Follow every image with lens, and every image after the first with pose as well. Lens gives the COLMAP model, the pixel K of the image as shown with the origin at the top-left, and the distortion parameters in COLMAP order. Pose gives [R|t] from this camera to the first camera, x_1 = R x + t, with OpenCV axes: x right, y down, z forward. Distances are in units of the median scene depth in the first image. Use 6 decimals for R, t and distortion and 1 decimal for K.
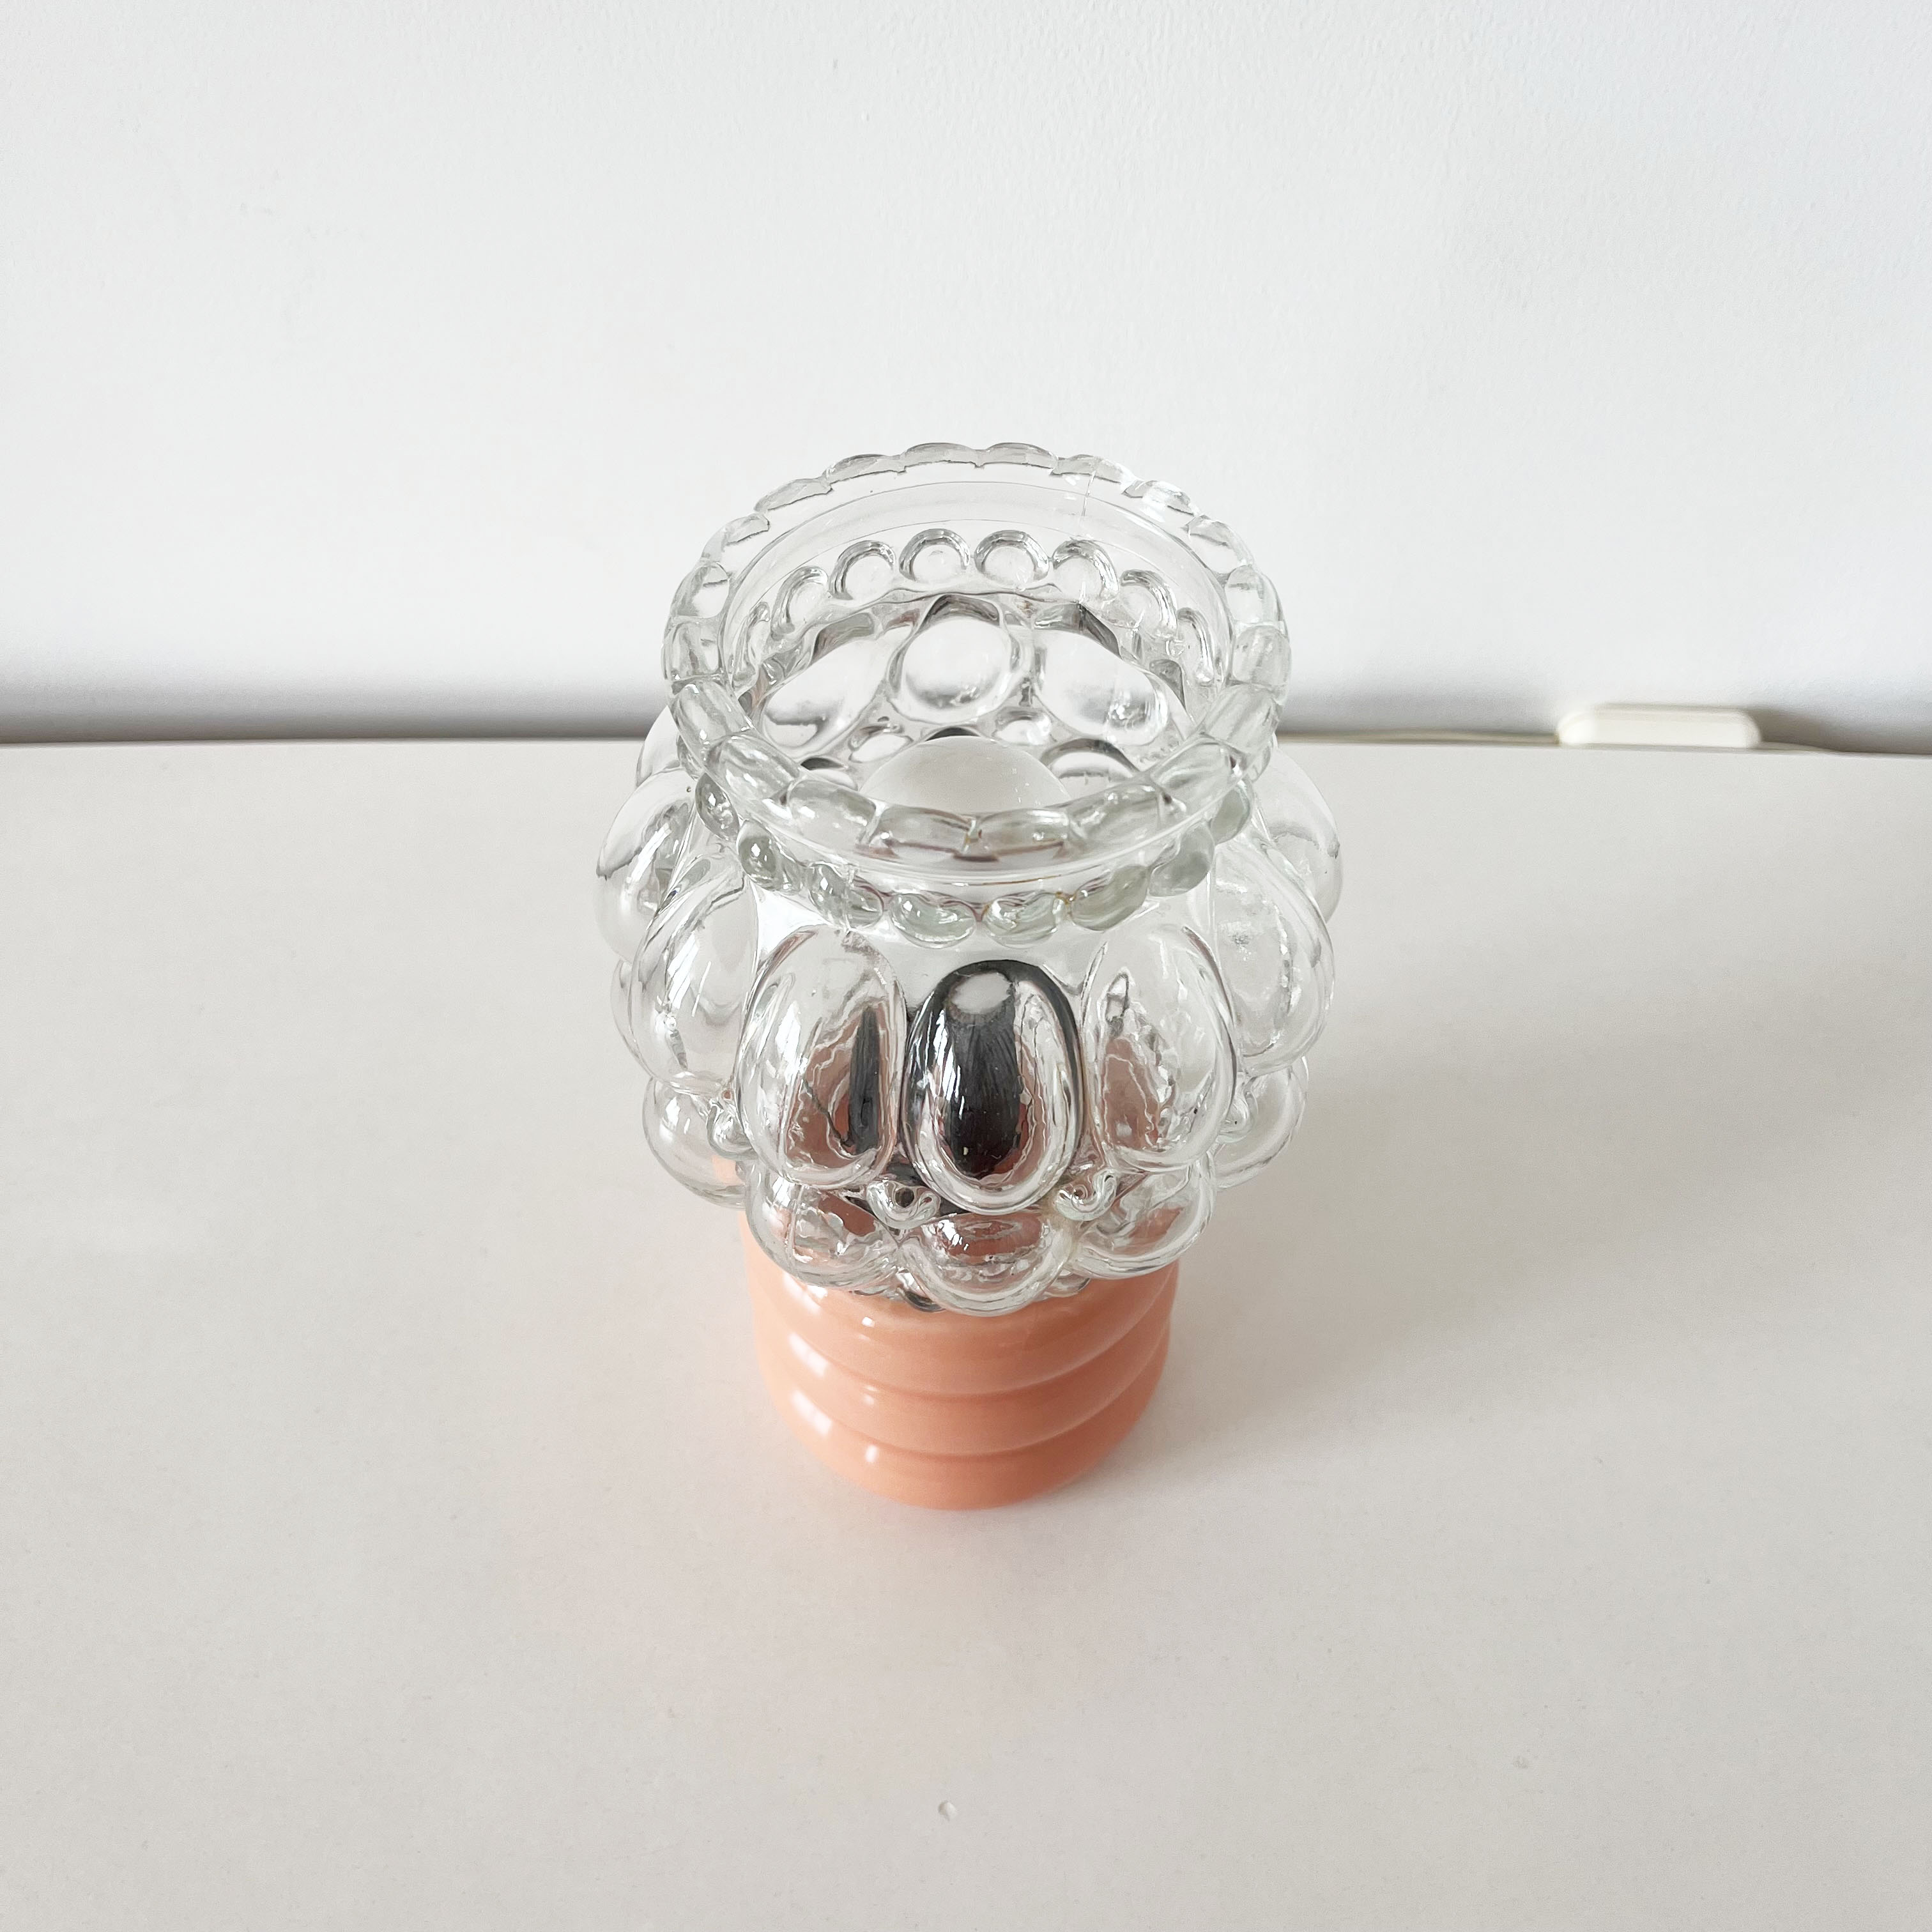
lens RADIAL K [[2011.4, 0, 914.8], [0, 2011.4, 958.1], [0, 0, 1]] dist [-0.113874, 0.028432]
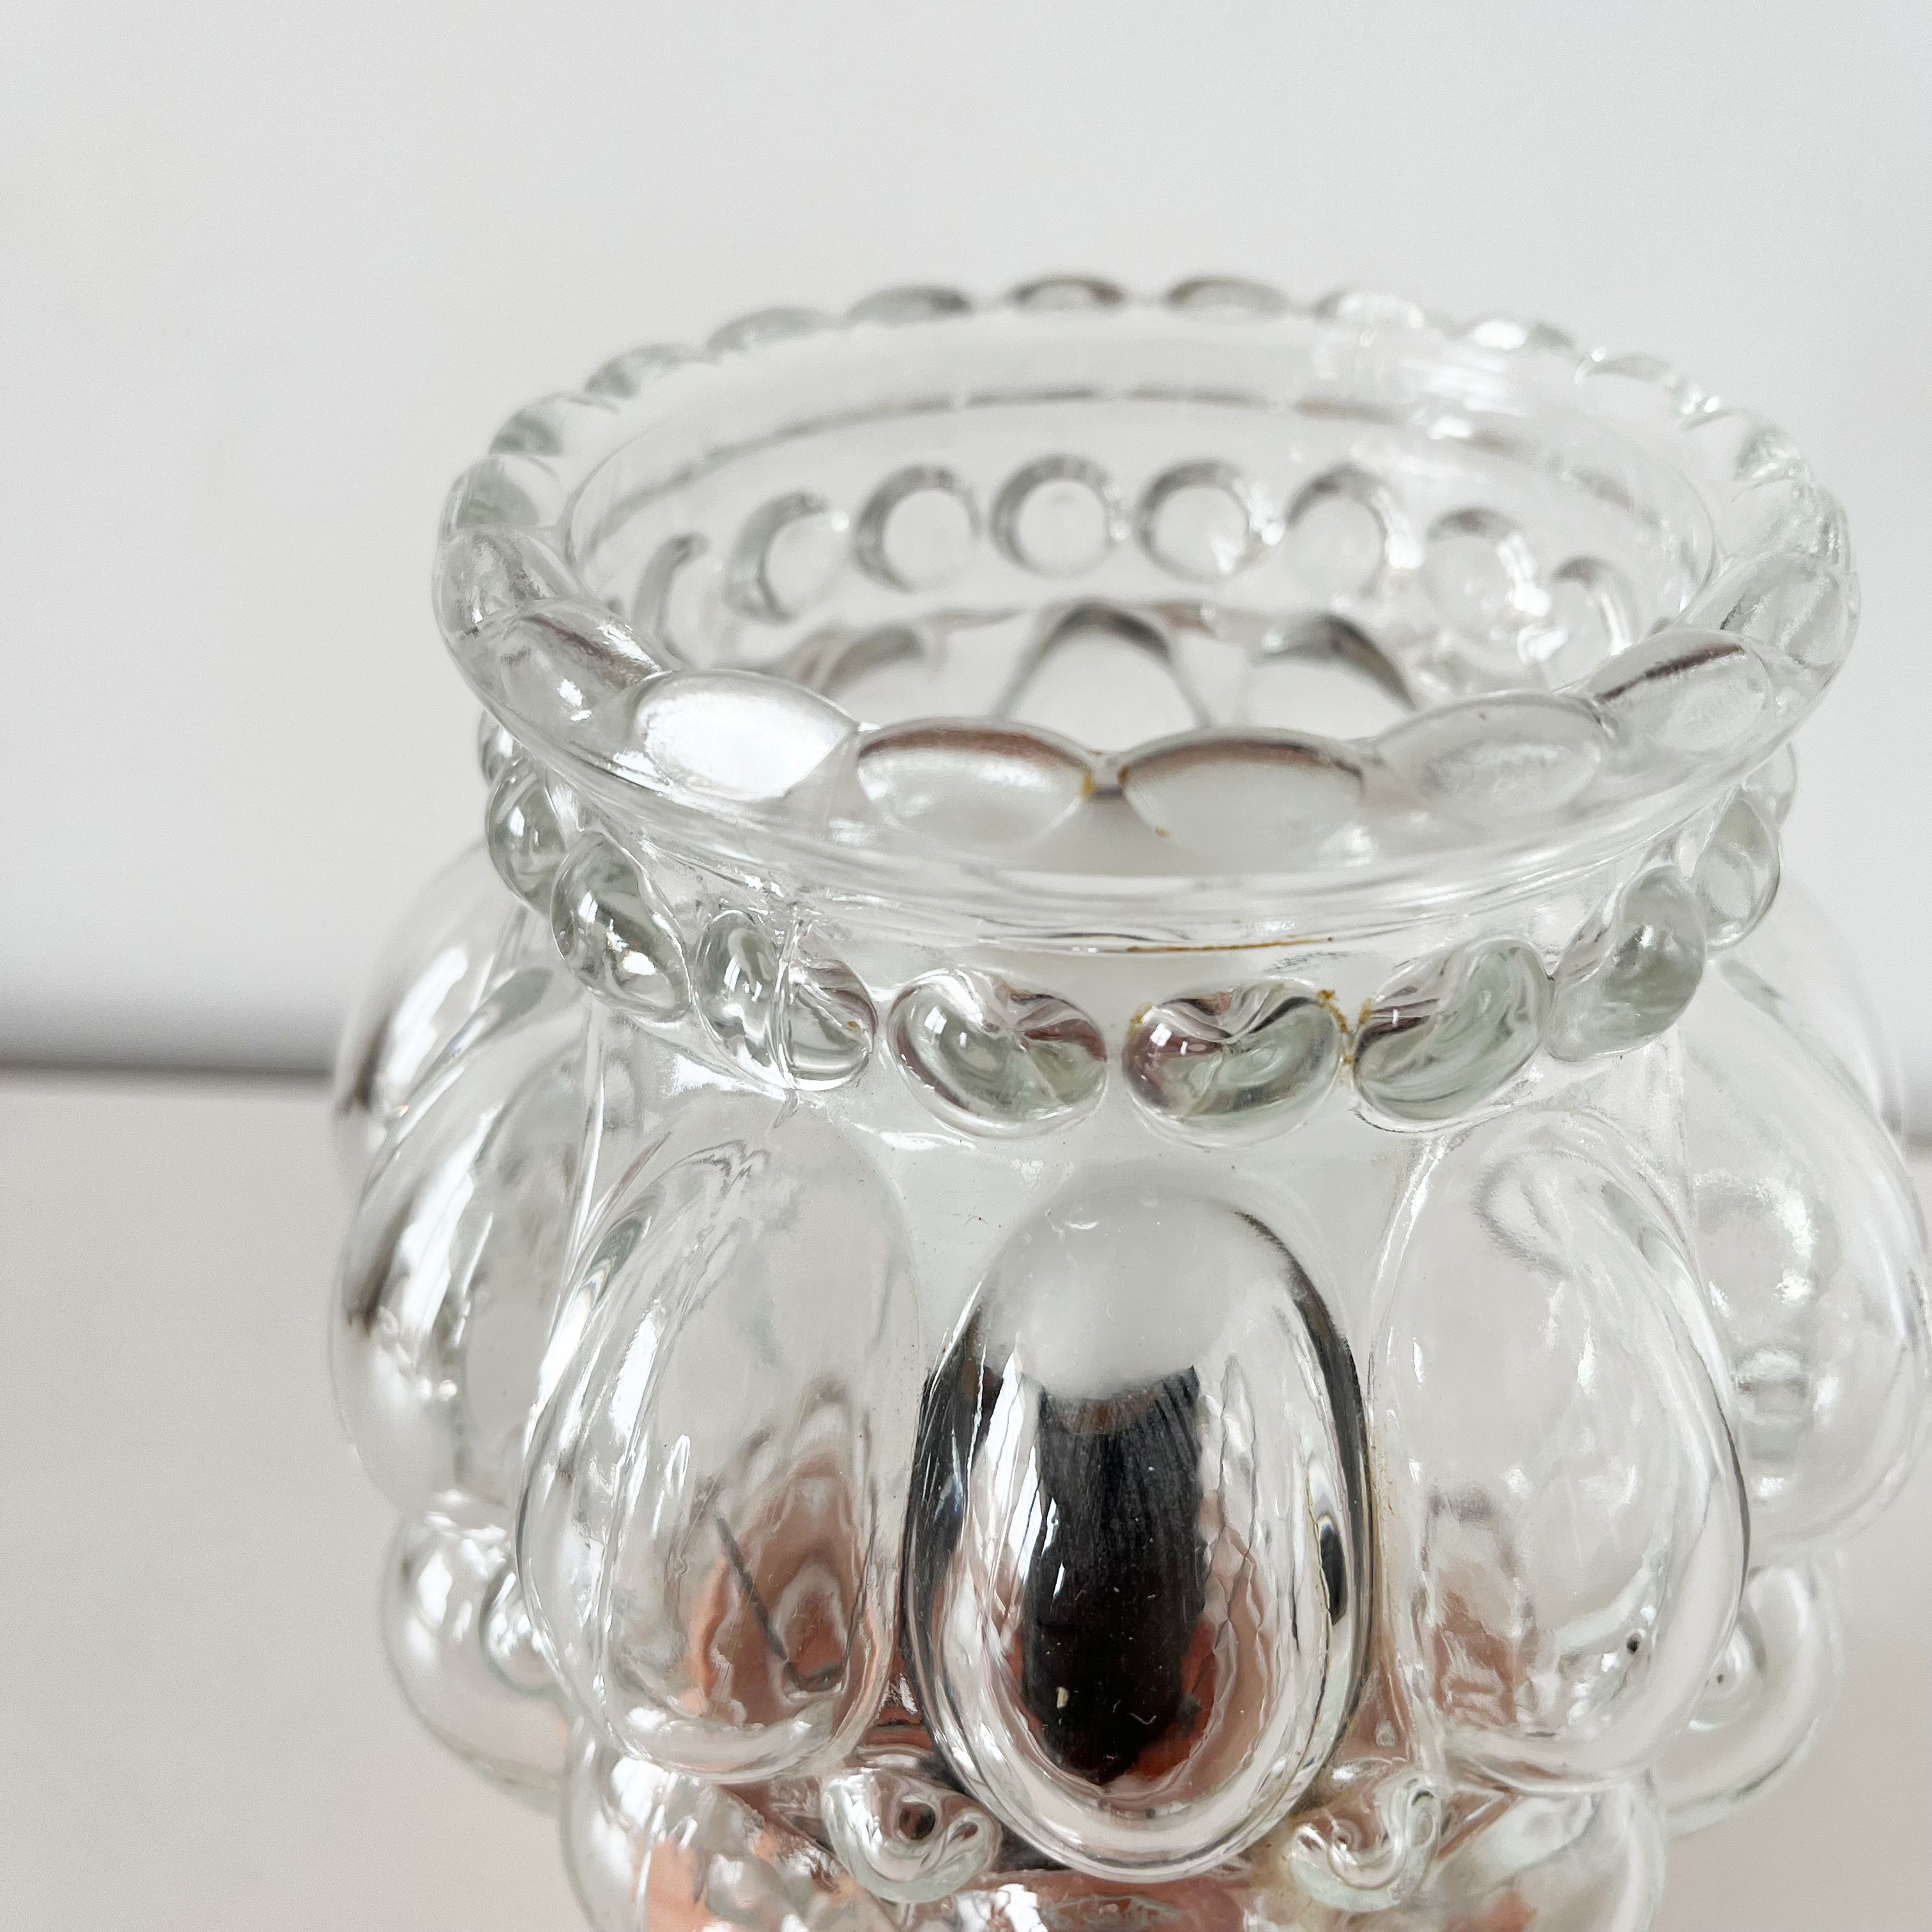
lens RADIAL K [[2011.4, 0, 914.8], [0, 2011.4, 958.1], [0, 0, 1]] dist [-0.113874, 0.028432]
pose [[0.994929, 0.029218, -0.096246, 0.027914], [-0.057292, 0.951102, -0.303516, 0.073471], [0.082672, 0.307491, 0.947953, 0.565507]]
